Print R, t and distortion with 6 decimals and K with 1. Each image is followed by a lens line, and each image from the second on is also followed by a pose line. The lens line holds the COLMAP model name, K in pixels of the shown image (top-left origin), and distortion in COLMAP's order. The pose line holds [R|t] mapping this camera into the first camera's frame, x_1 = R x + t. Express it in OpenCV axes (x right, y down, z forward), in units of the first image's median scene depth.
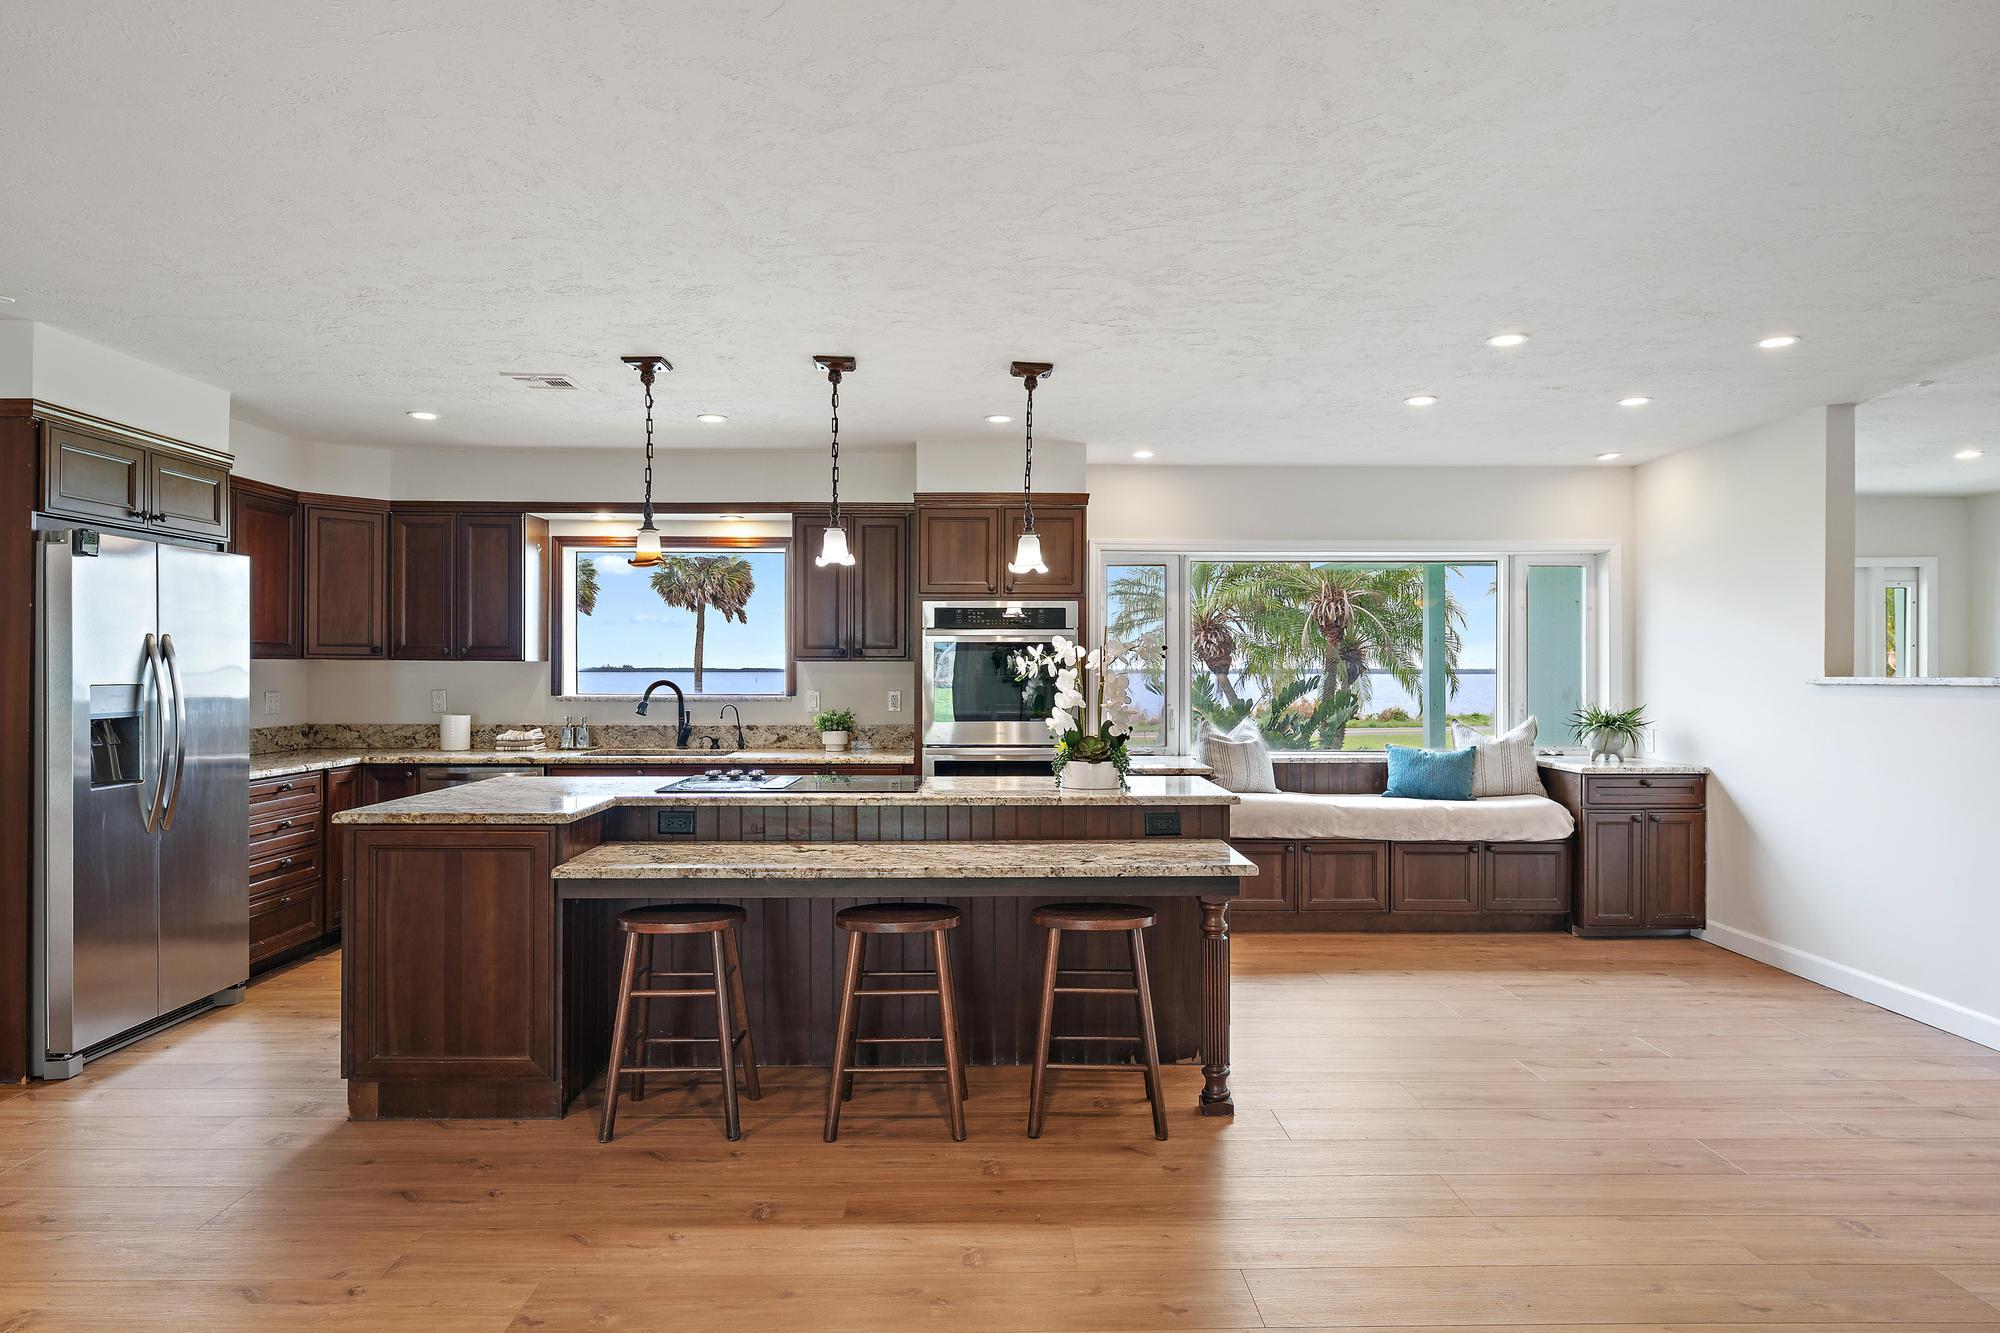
lens RADIAL K [[1176.3, 0, 1002.3], [0, 1176.3, 670.7], [0, 0, 1]] dist [-0.001464, 0.001485]
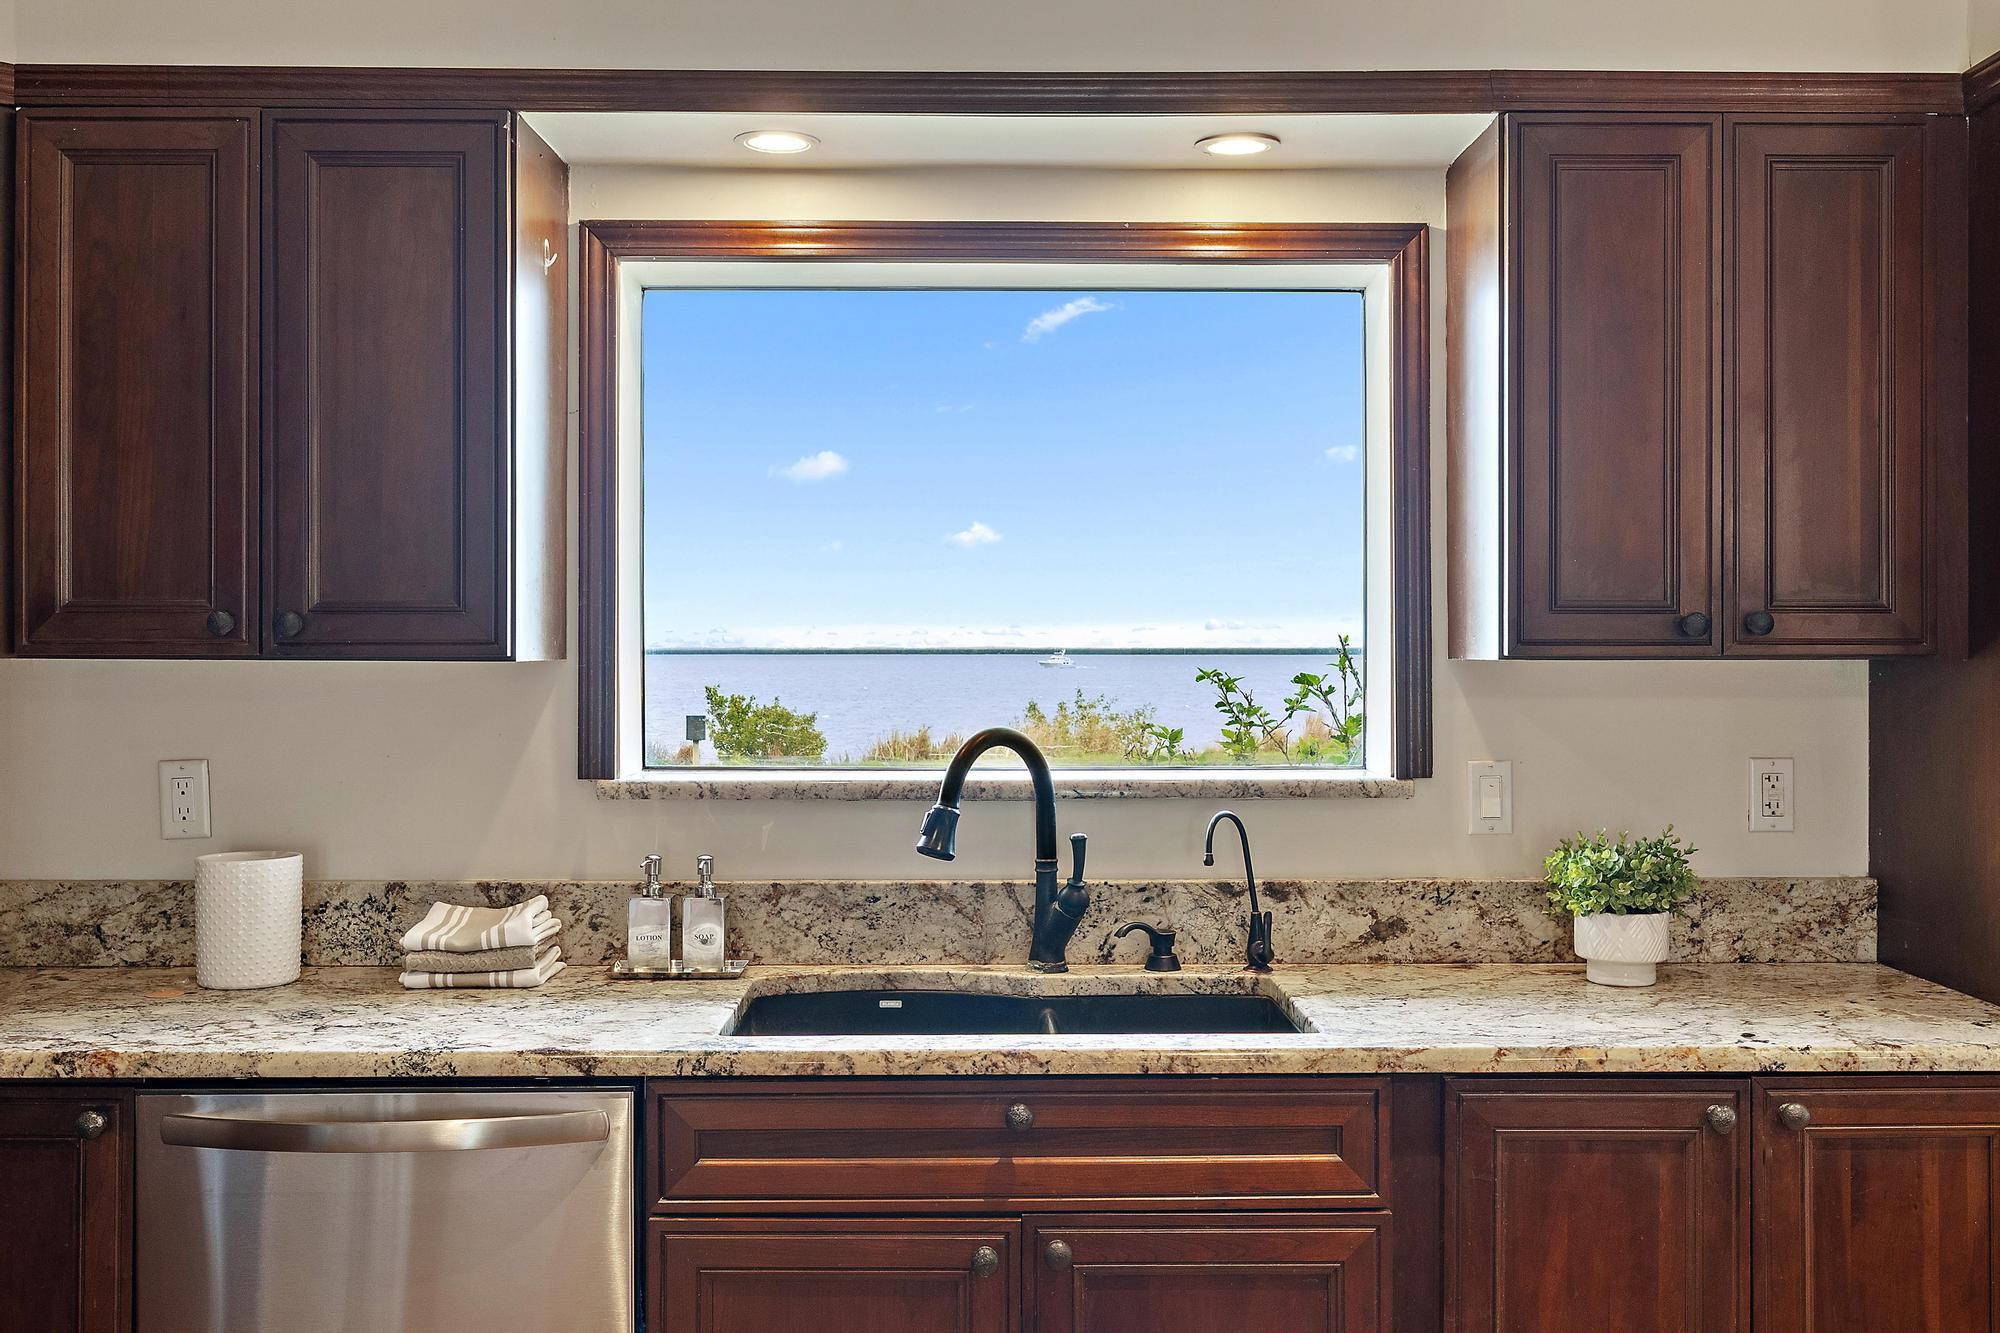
lens RADIAL K [[1925.3, 0, 1000.9], [0, 1925.3, 636.5], [0, 0, 1]] dist [0.000253, 0.000000]
pose [[0.999988, -0.001864, 0.004525, -0.302683], [0.001898, 0.999969, -0.007642, -0.010268], [-0.004510, 0.007650, 0.999961, 0.569592]]
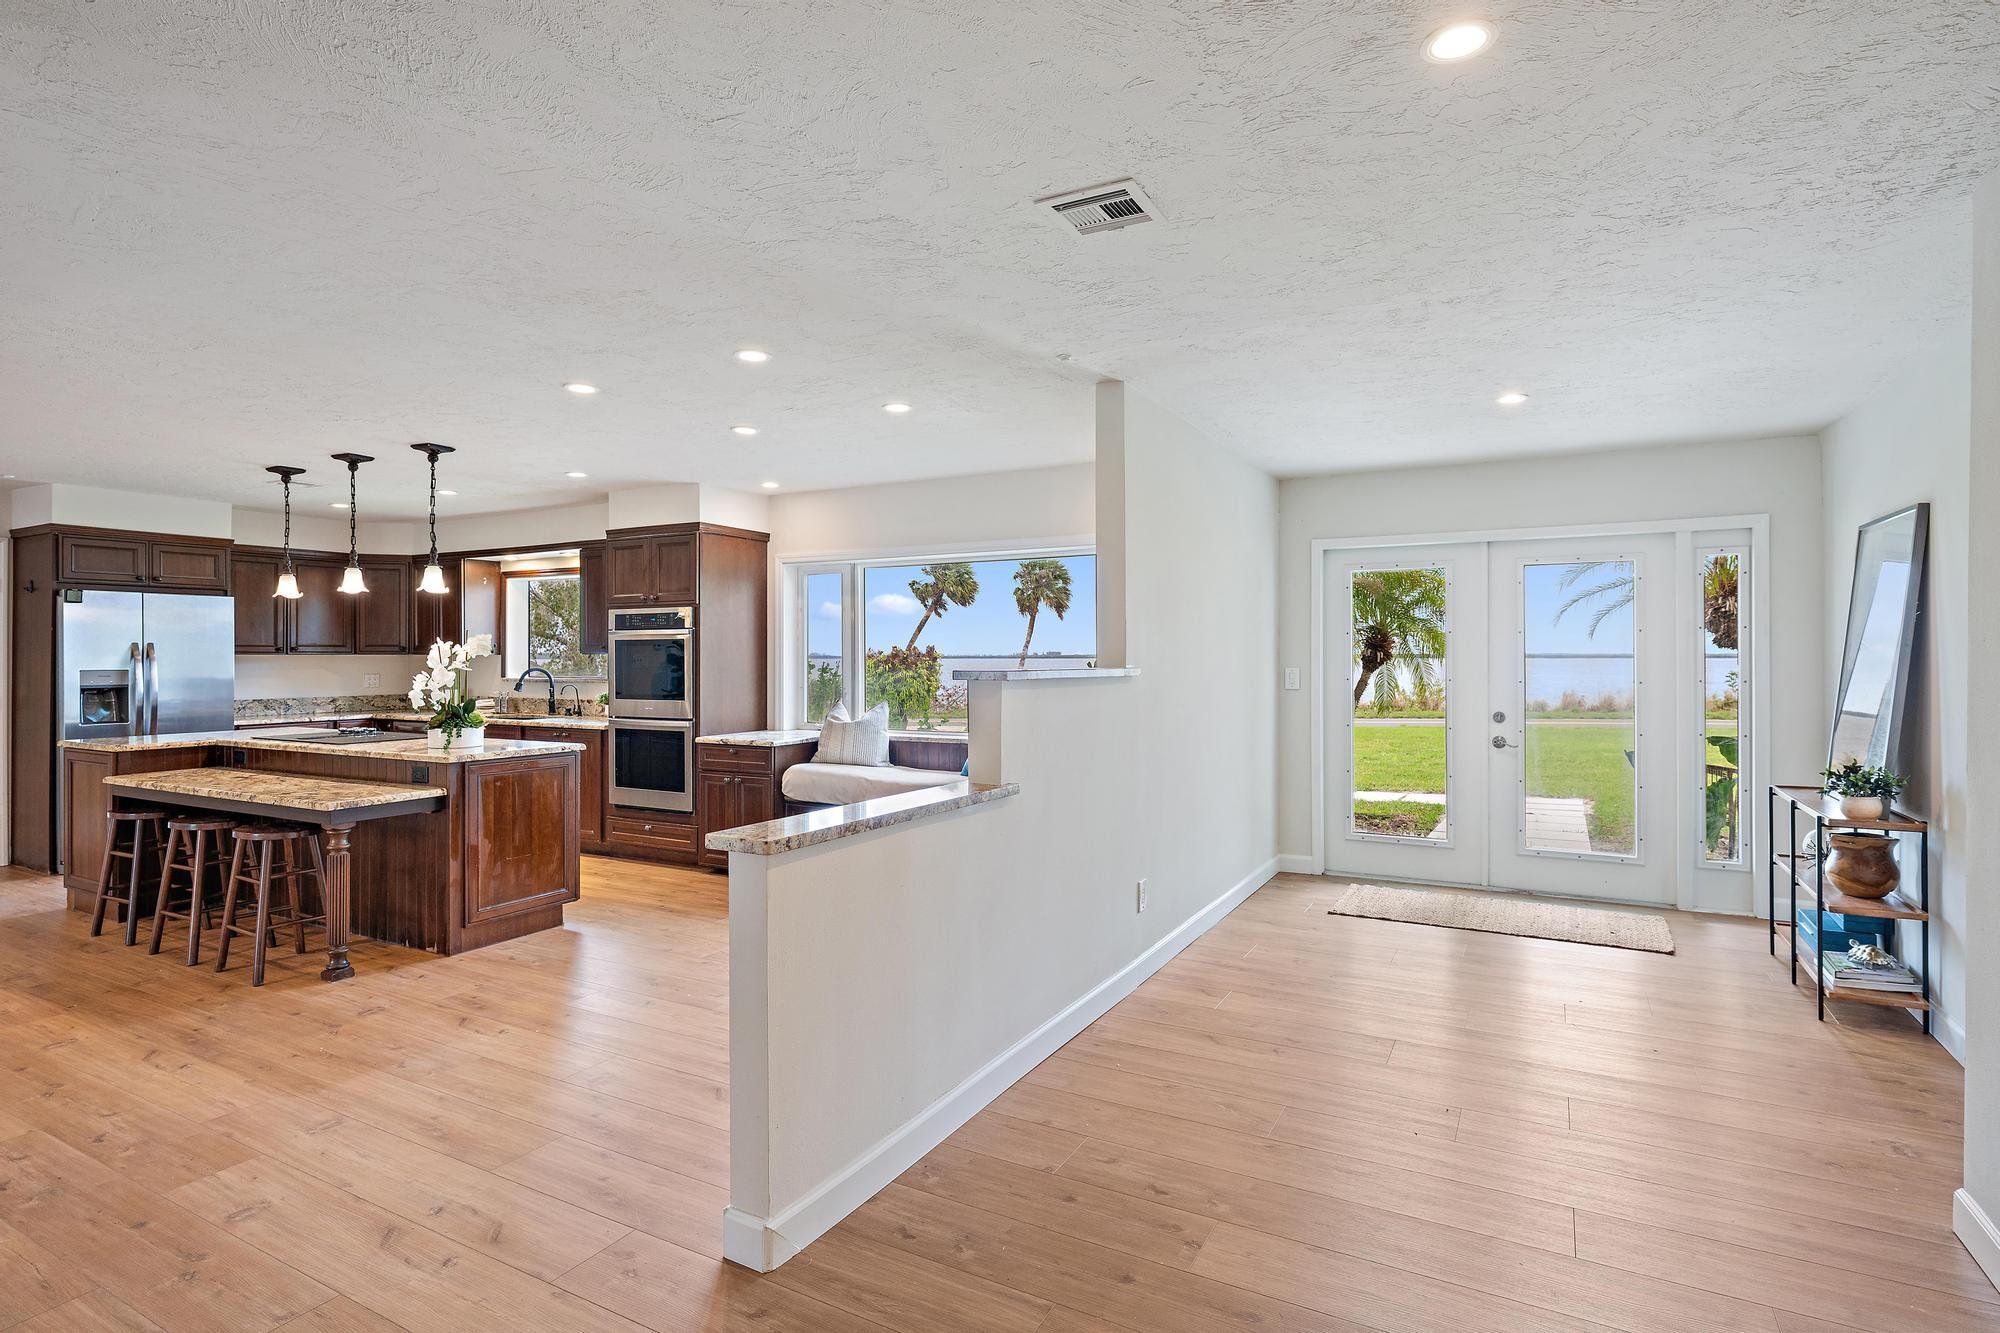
lens RADIAL K [[1004.2, 0, 1000.6], [0, 1004.2, 659.1], [0, 0, 1]] dist [0.001310, -0.000317]
pose [[0.869400, -0.001768, -0.494105, 0.867899], [0.003002, 0.999994, 0.001704, -0.002938], [0.494099, -0.002965, 0.869400, 0.209490]]
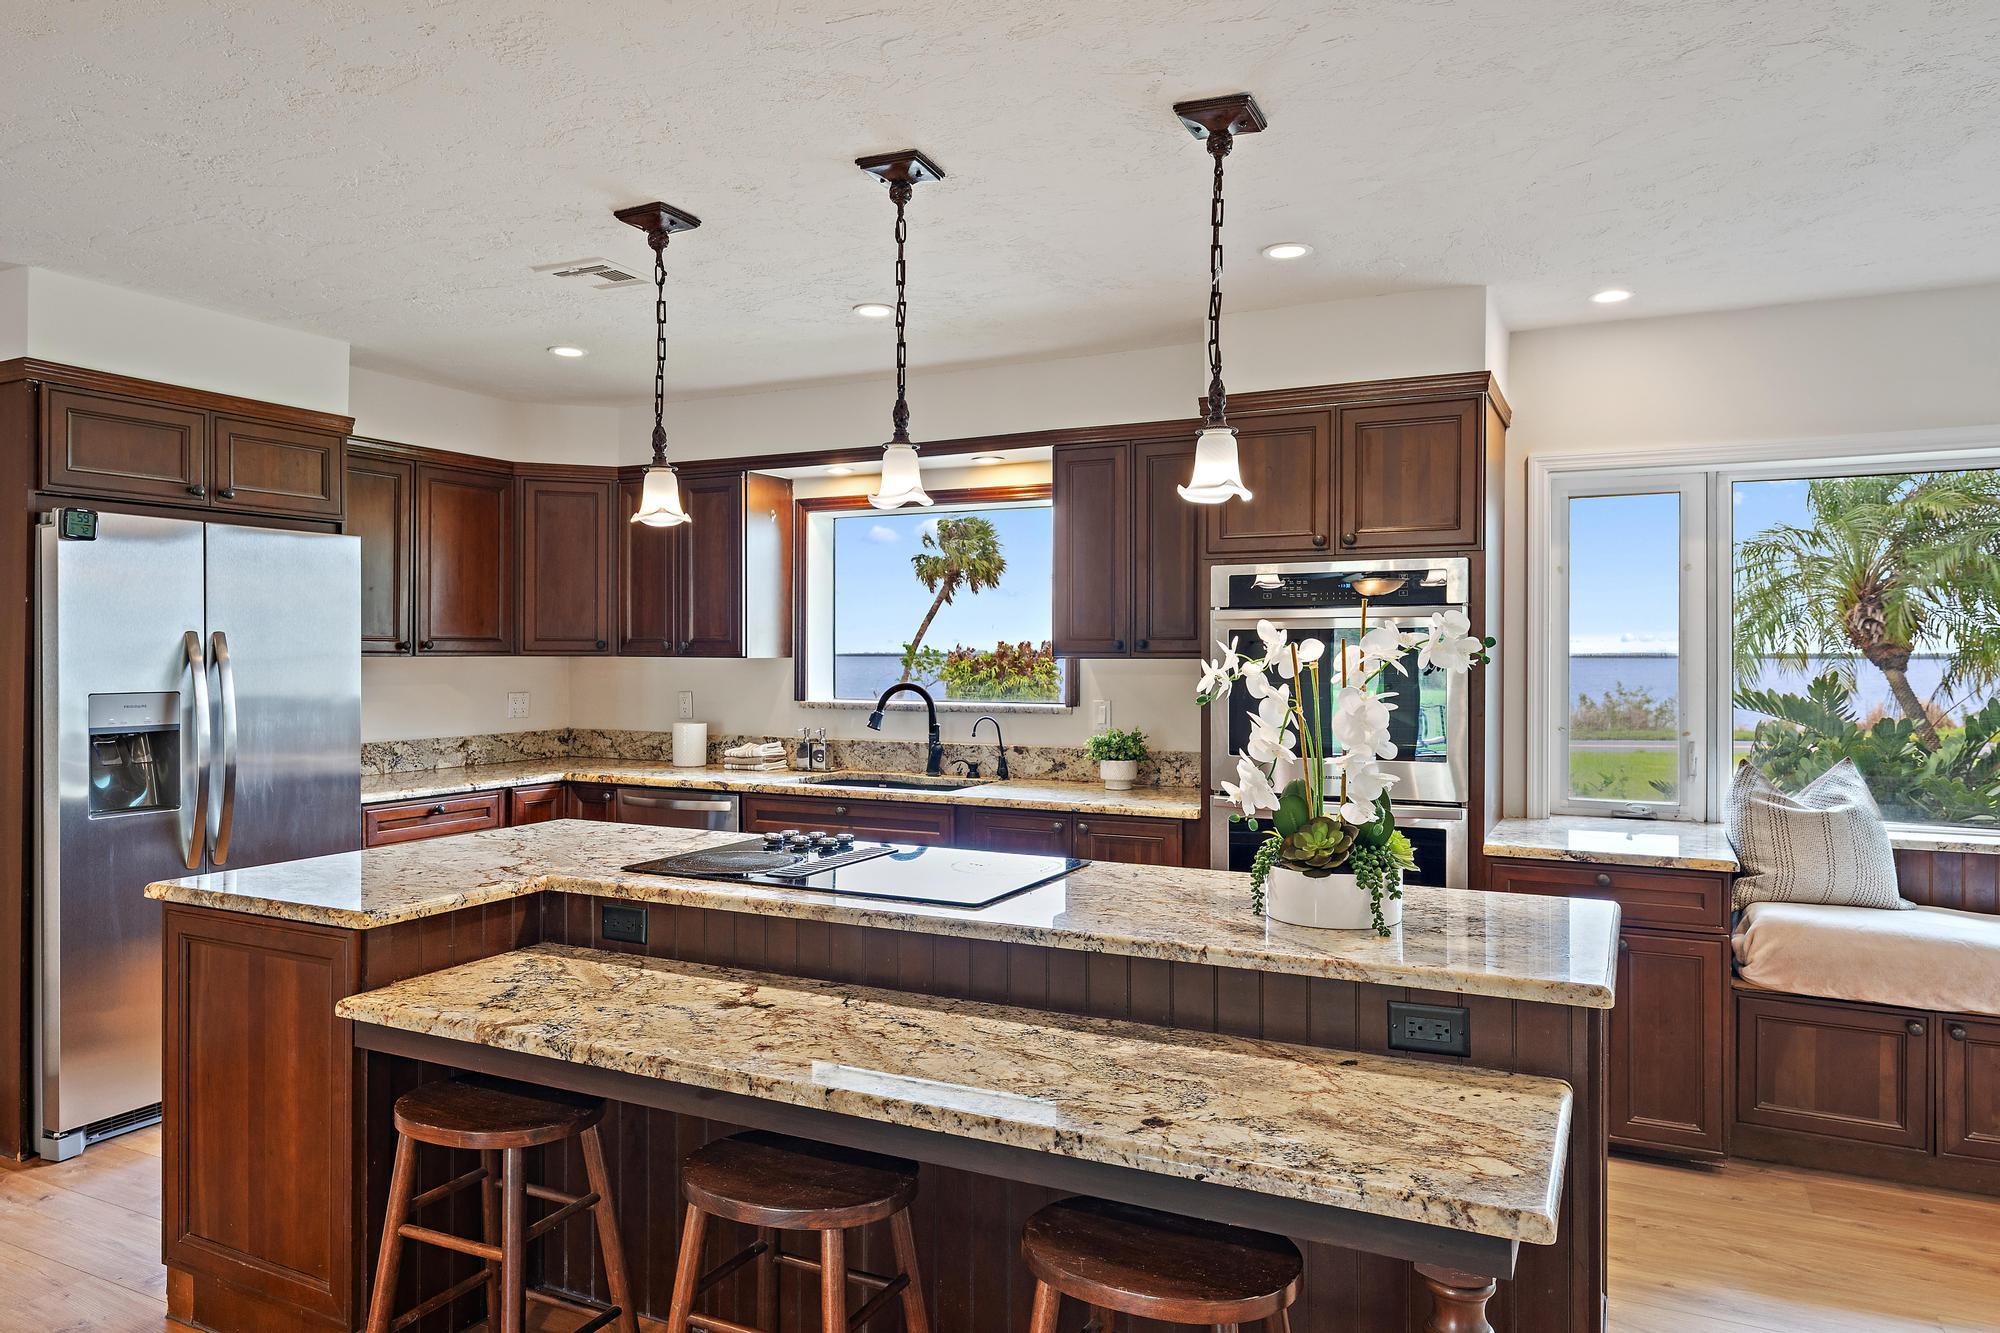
lens RADIAL K [[1273.9, 0, 999.7], [0, 1273.9, 653.4], [0, 0, 1]] dist [0.000037, 0.000196]
pose [[0.888413, -0.000617, -0.459044, 0.143400], [-0.000295, 0.999998, -0.001916, -0.009772], [0.459045, 0.001838, 0.888411, 0.320658]]
